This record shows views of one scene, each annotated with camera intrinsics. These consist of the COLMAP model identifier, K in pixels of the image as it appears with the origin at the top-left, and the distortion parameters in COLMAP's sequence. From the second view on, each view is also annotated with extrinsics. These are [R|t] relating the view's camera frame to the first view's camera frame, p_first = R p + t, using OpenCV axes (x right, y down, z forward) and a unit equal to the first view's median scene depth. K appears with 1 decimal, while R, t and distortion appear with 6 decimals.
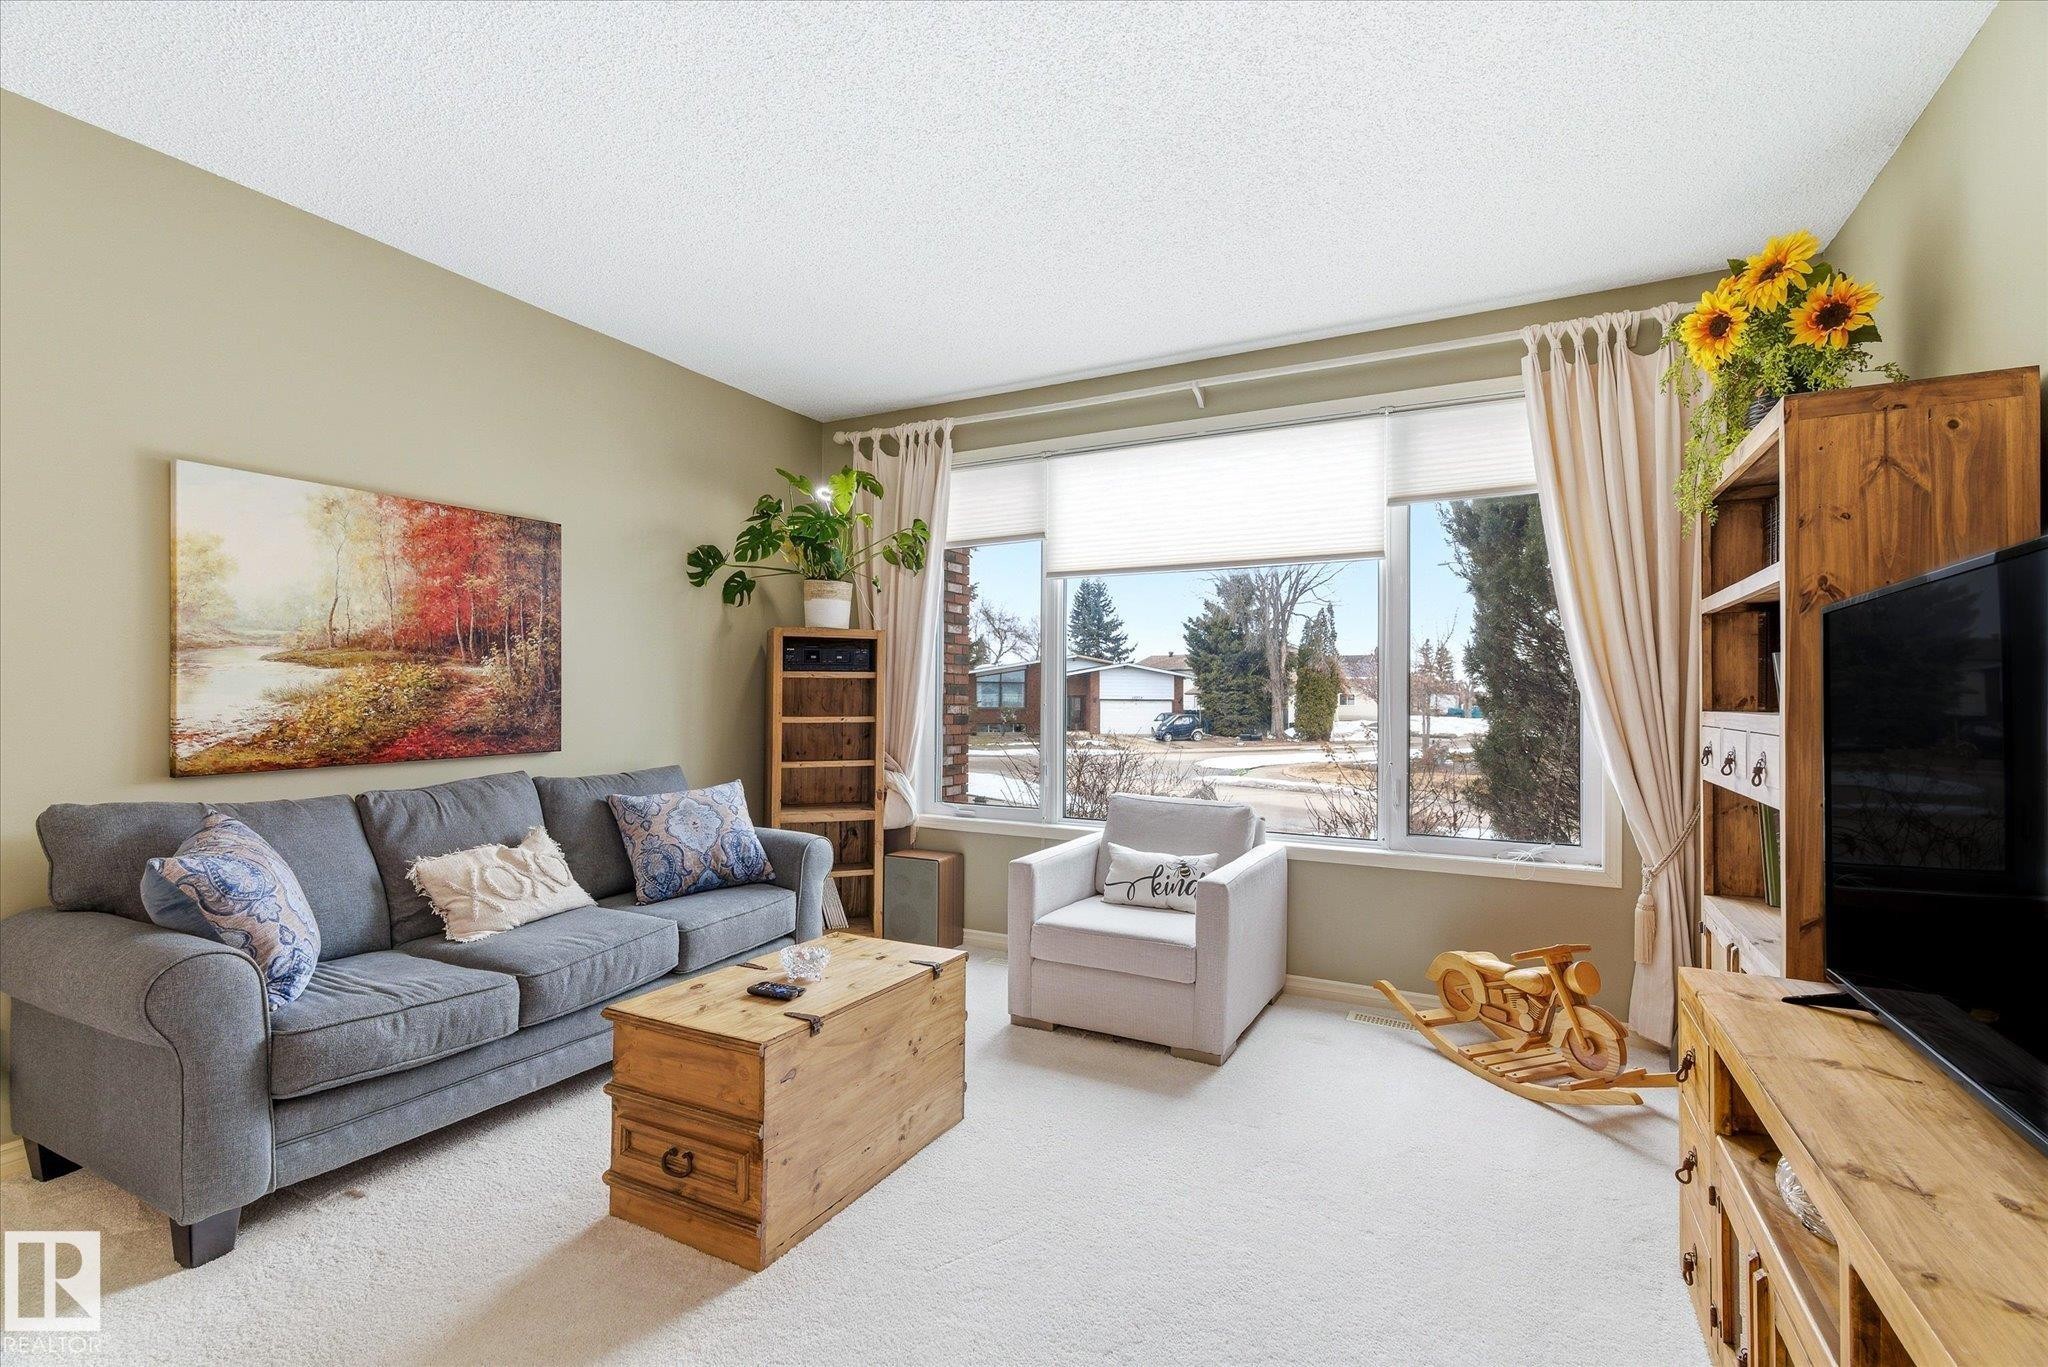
lens RADIAL K [[935.2, 0, 1001.7], [0, 935.2, 686.1], [0, 0, 1]] dist [0.001054, 0.000320]
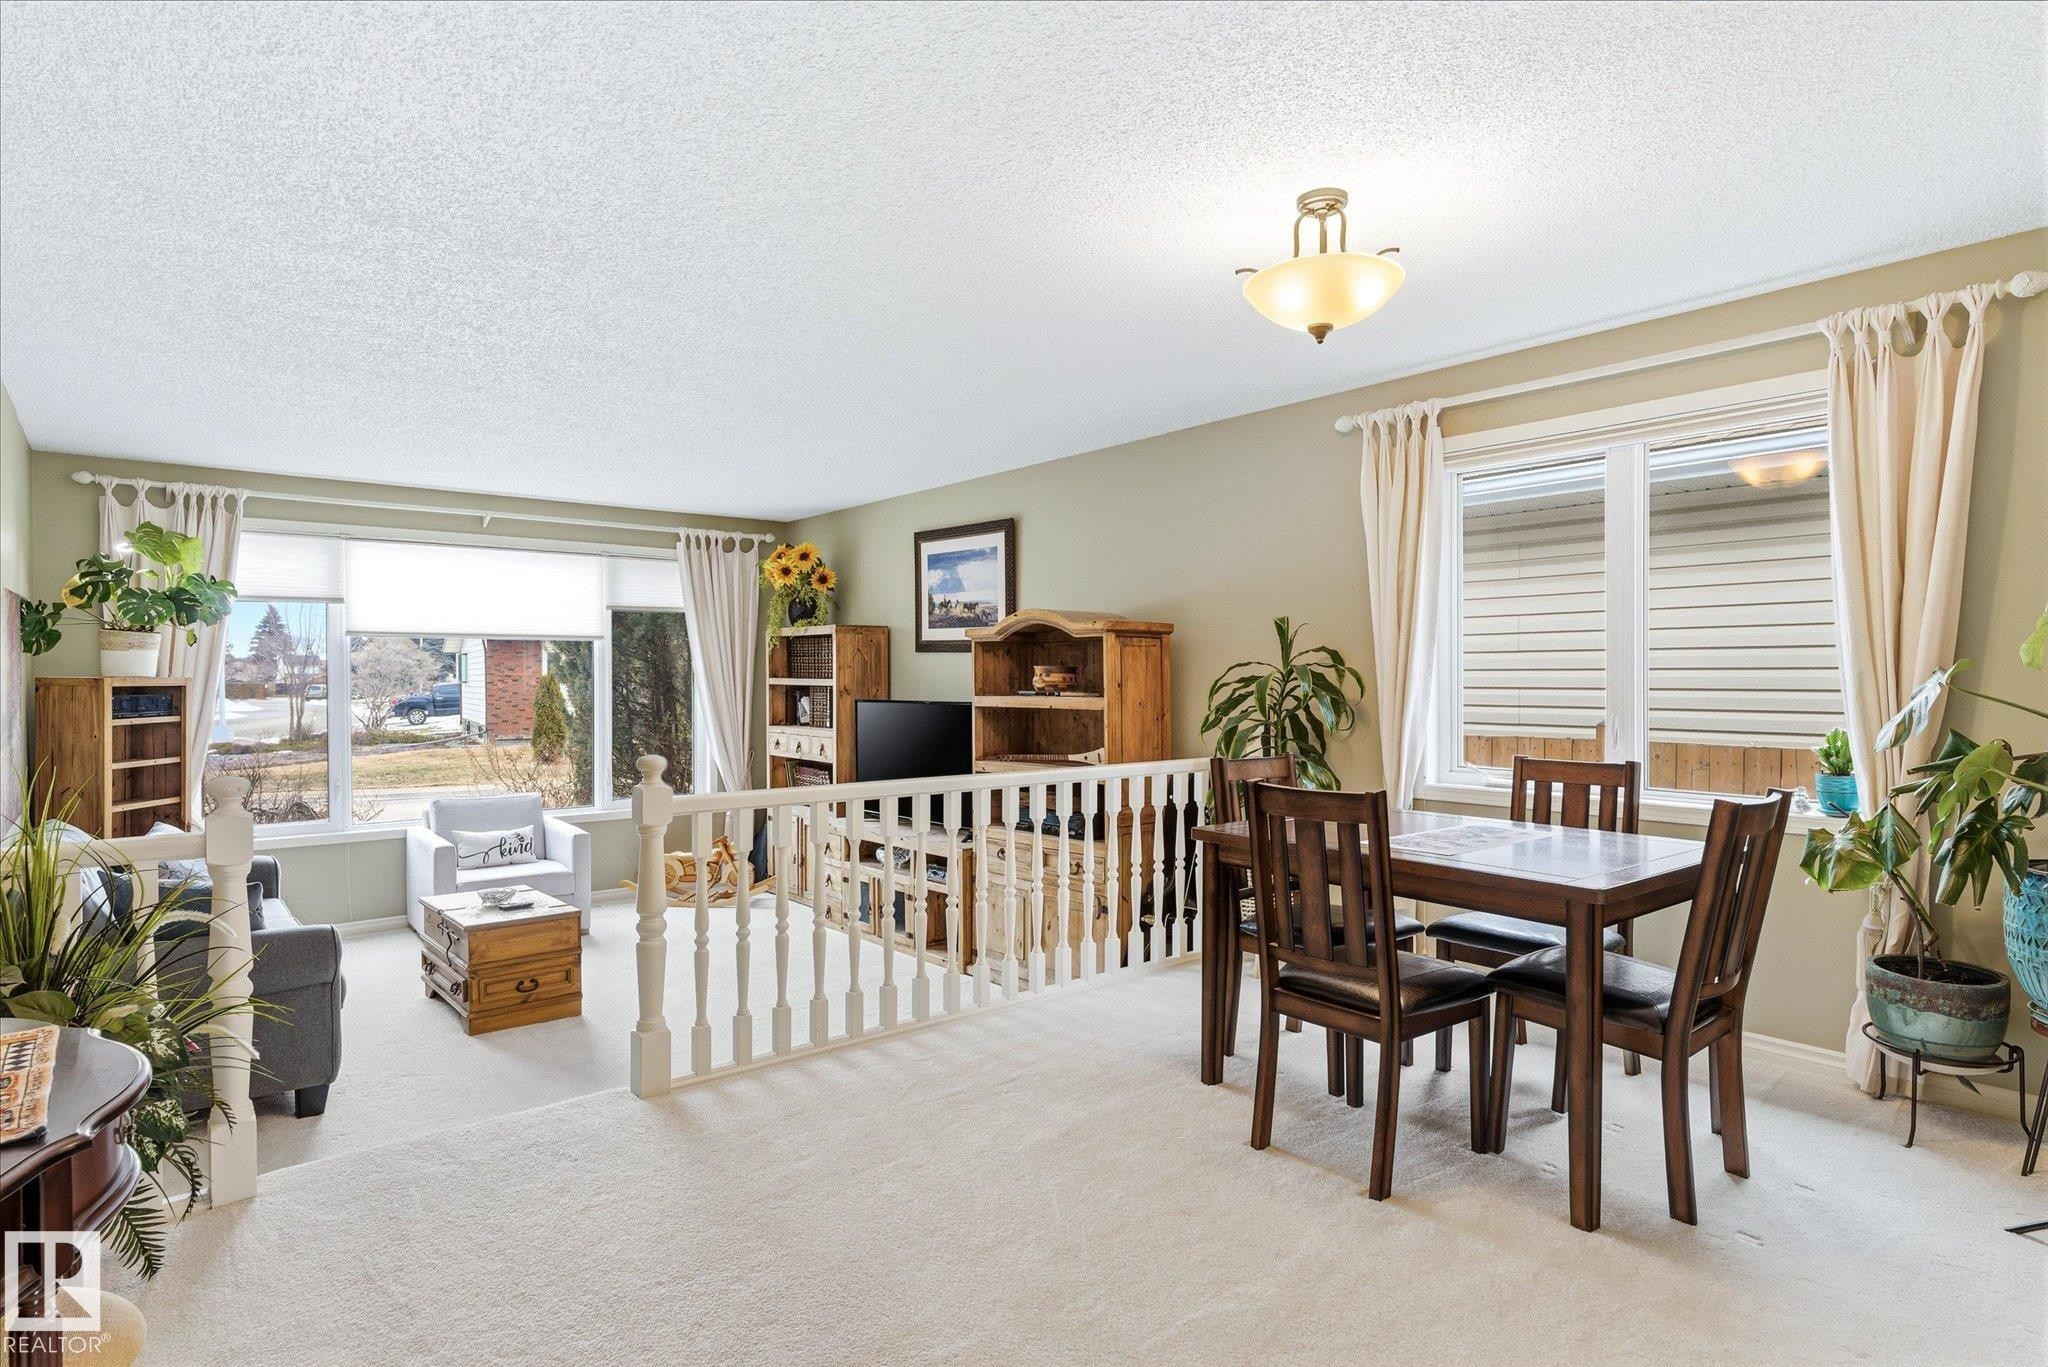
lens RADIAL K [[1097.7, 0, 1020.6], [0, 1097.7, 665.2], [0, 0, 1]] dist [-0.000503, 0.000003]
pose [[0.391149, -0.004502, 0.920316, -1.183746], [-0.007100, 0.999944, 0.007910, -0.116064], [-0.920300, -0.009628, 0.391095, -0.503677]]
